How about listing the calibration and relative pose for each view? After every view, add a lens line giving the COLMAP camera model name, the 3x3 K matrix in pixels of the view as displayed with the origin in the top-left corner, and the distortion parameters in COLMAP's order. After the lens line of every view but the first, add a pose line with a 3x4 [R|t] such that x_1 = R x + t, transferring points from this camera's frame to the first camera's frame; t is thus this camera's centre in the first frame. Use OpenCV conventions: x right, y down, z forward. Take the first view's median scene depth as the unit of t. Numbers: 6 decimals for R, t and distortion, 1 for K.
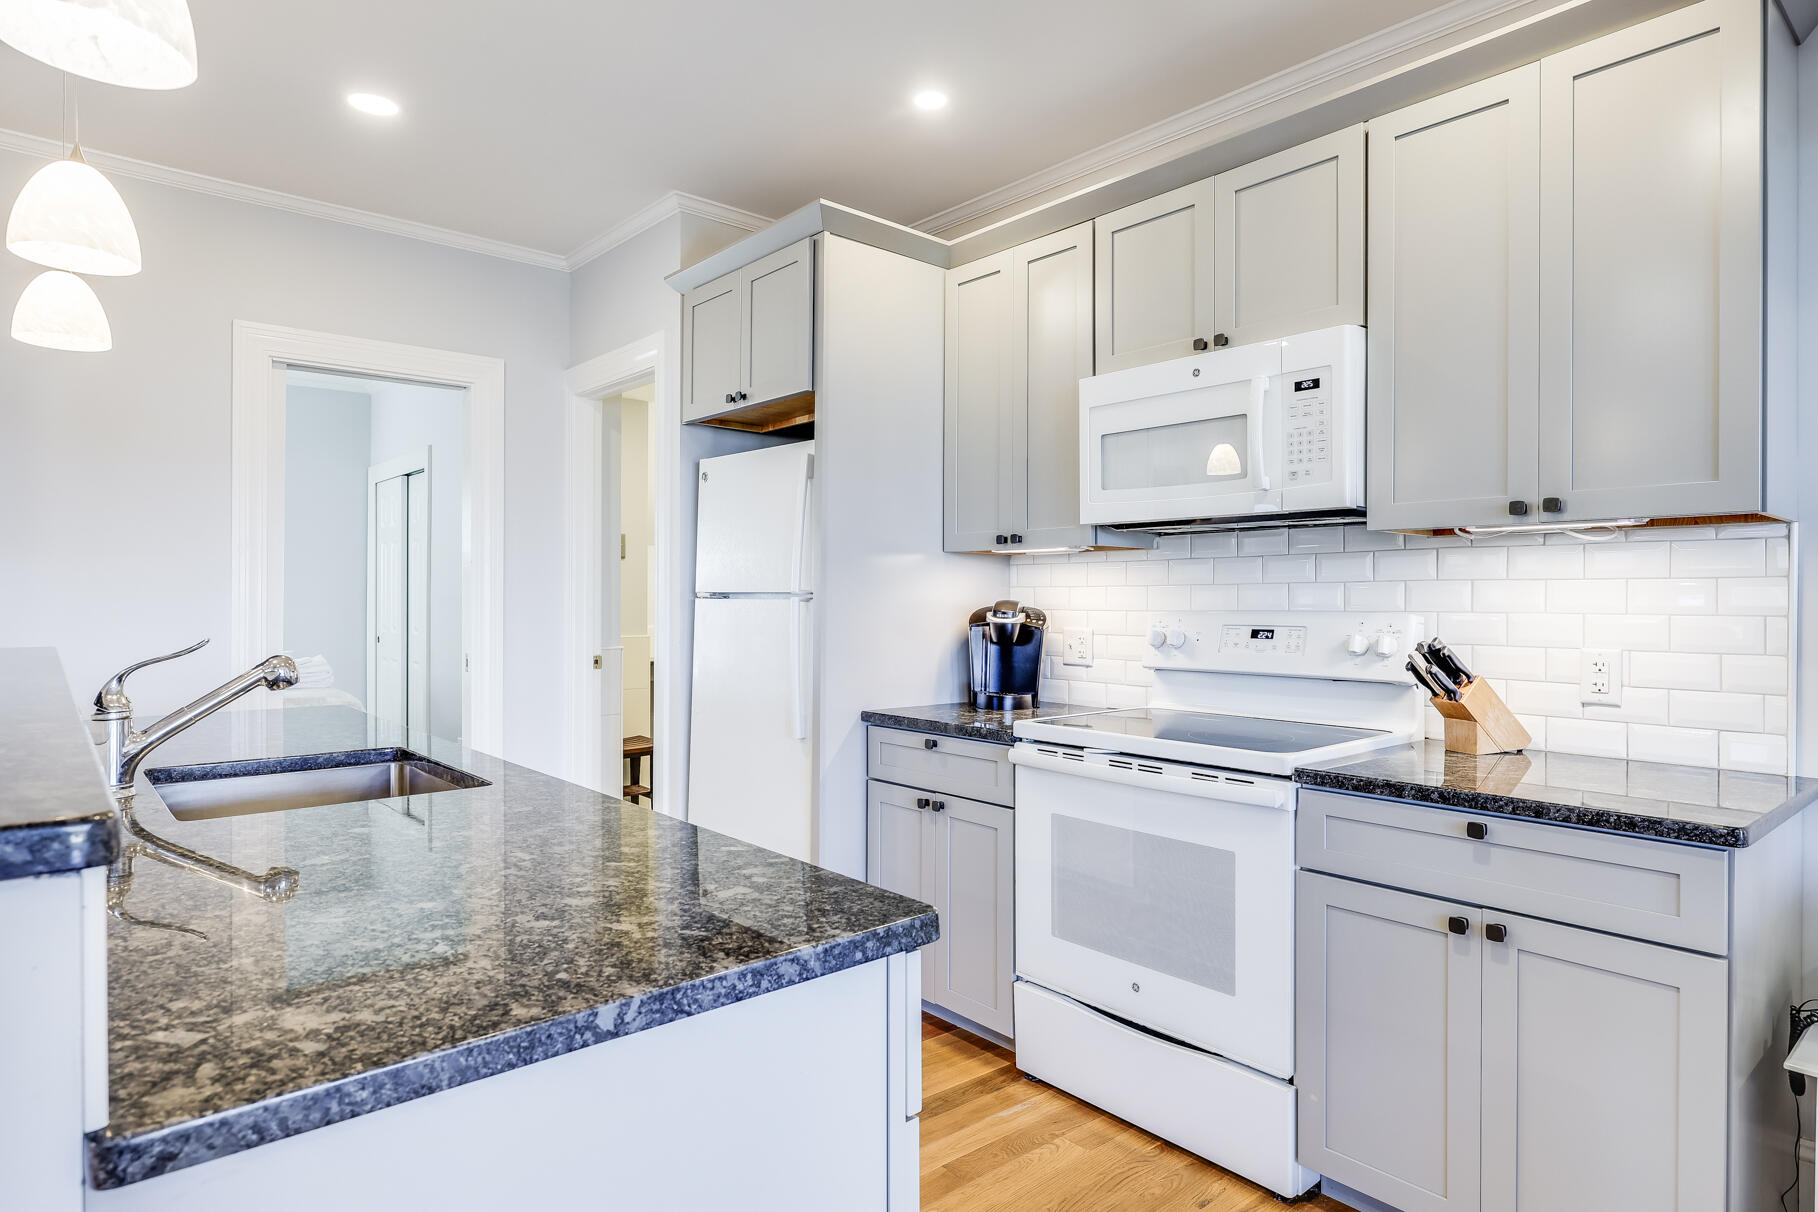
lens RADIAL K [[1027.8, 0, 918.1], [0, 1027.8, 592.5], [0, 0, 1]] dist [0.005153, 0.000170]
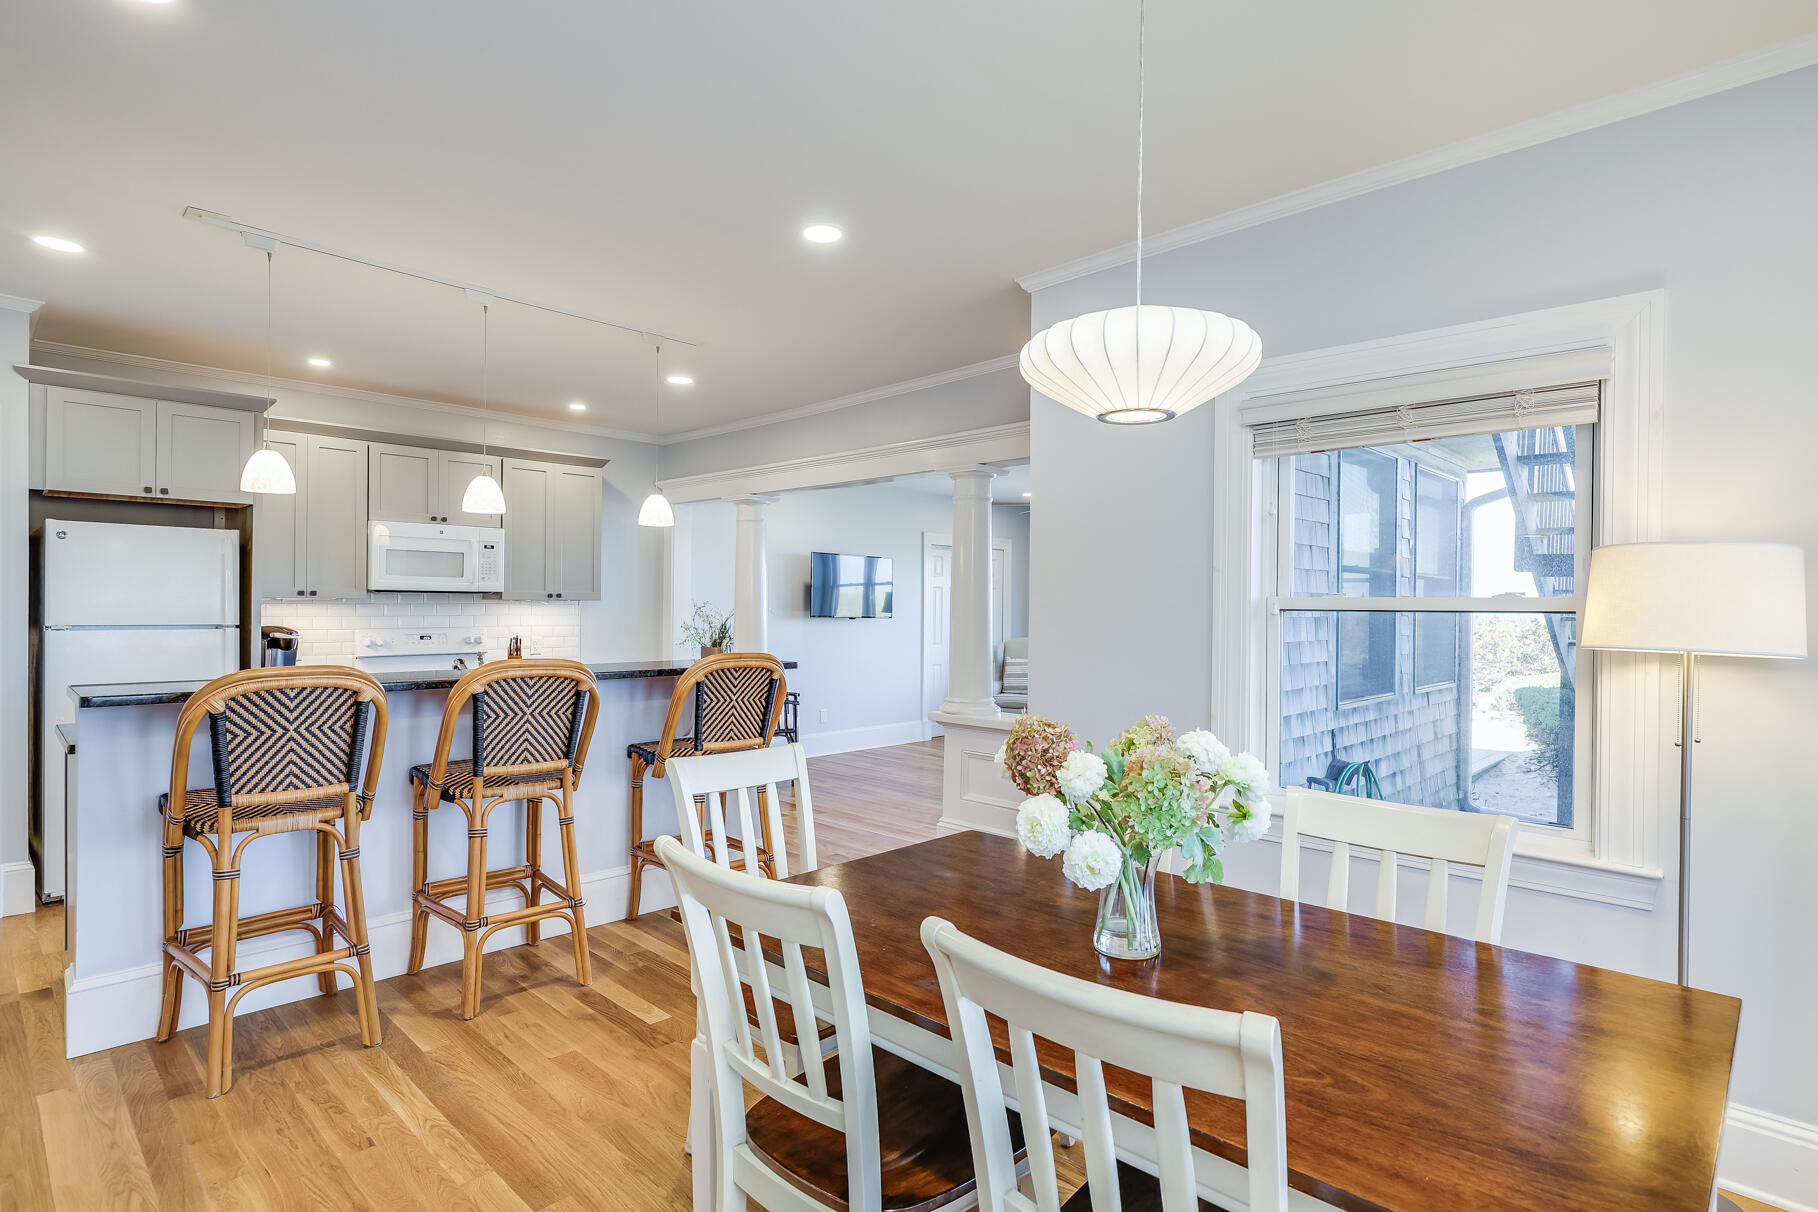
lens RADIAL K [[937.6, 0, 907.3], [0, 937.6, 608.2], [0, 0, 1]] dist [-0.004096, -0.000002]
pose [[-0.074533, -0.009587, 0.997172, -1.732025], [-0.017165, 0.999818, 0.008329, -0.058677], [-0.997071, -0.016496, -0.074684, 0.043177]]
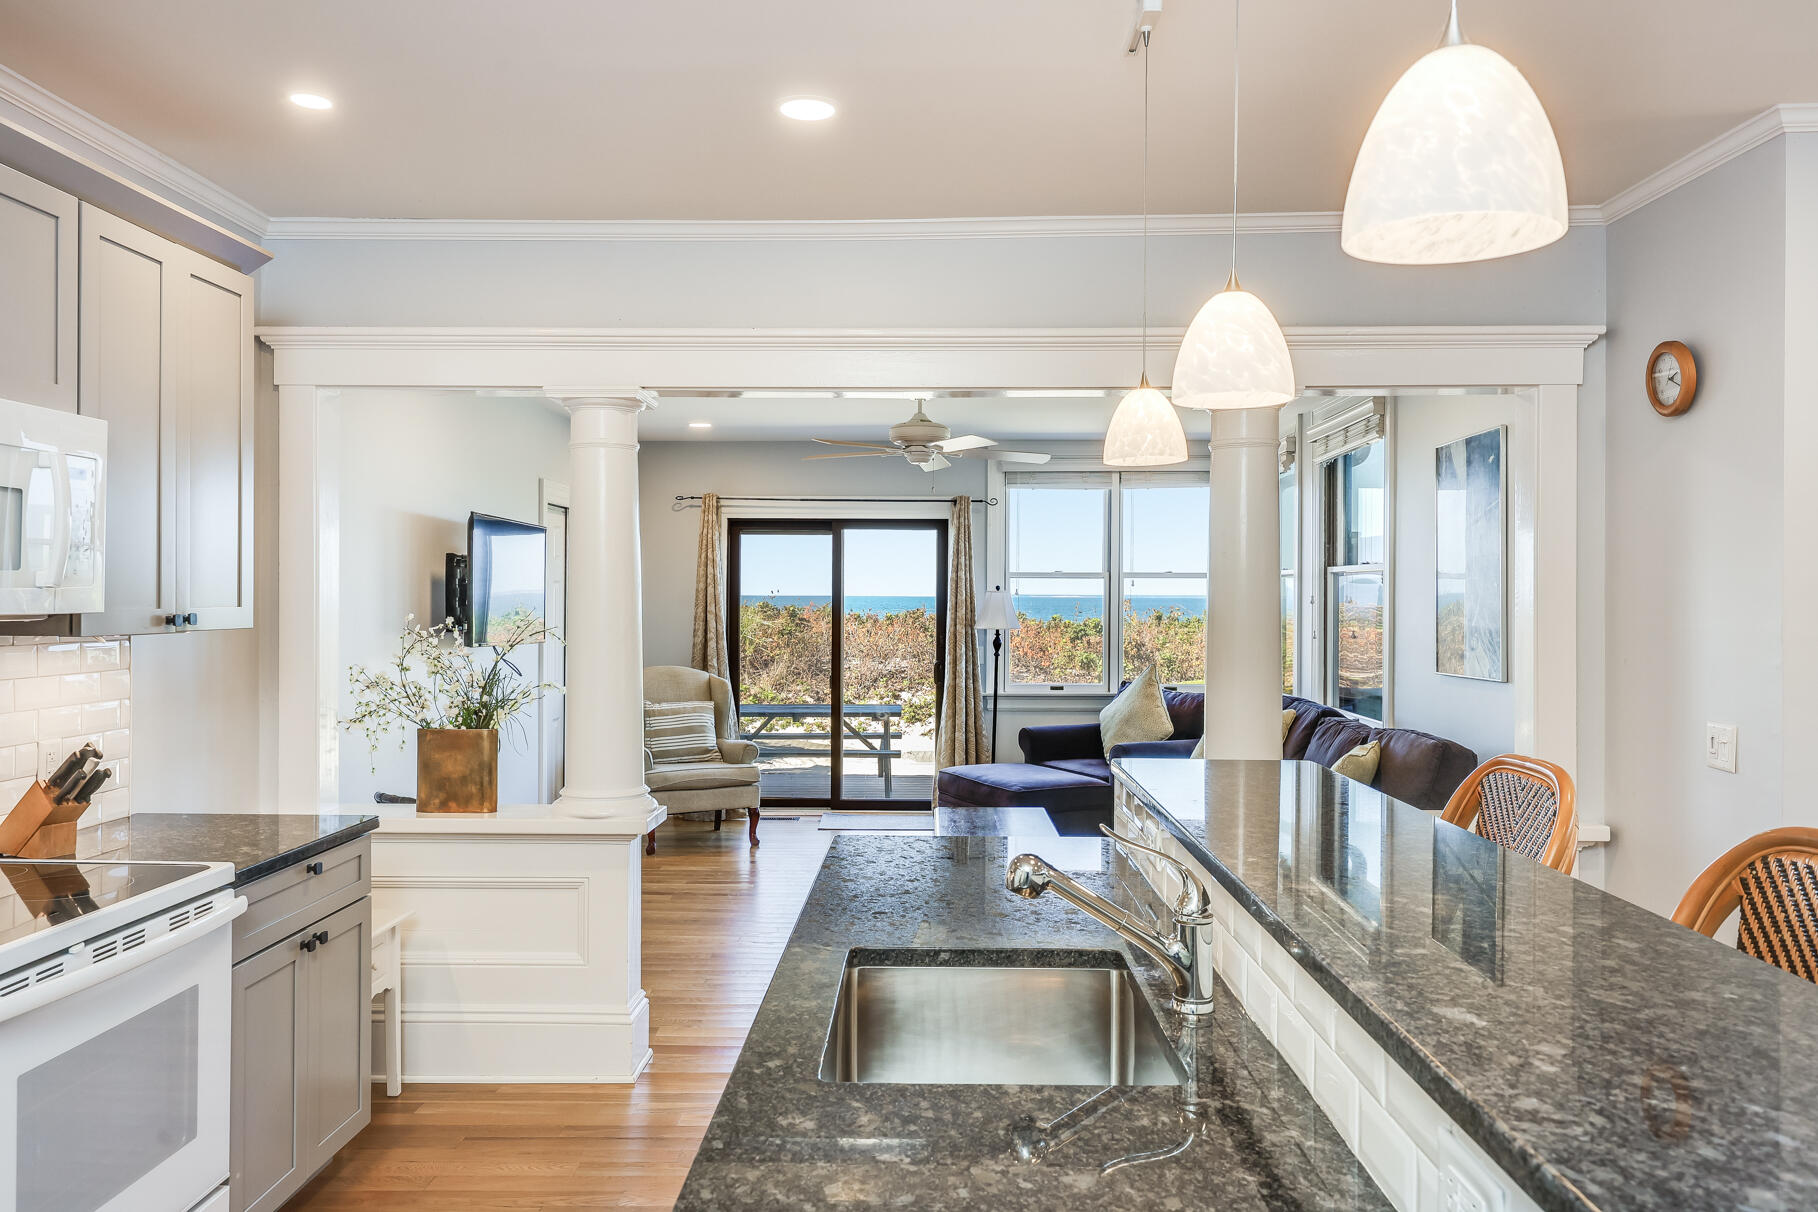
lens RADIAL K [[1320.1, 0, 896.6], [0, 1320.1, 597.5], [0, 0, 1]] dist [0.010759, -0.004244]
pose [[-0.737160, -0.007441, 0.675677, -0.709721], [-0.011577, 0.999932, -0.001619, -0.078112], [-0.675619, -0.009016, -0.737196, 1.055148]]
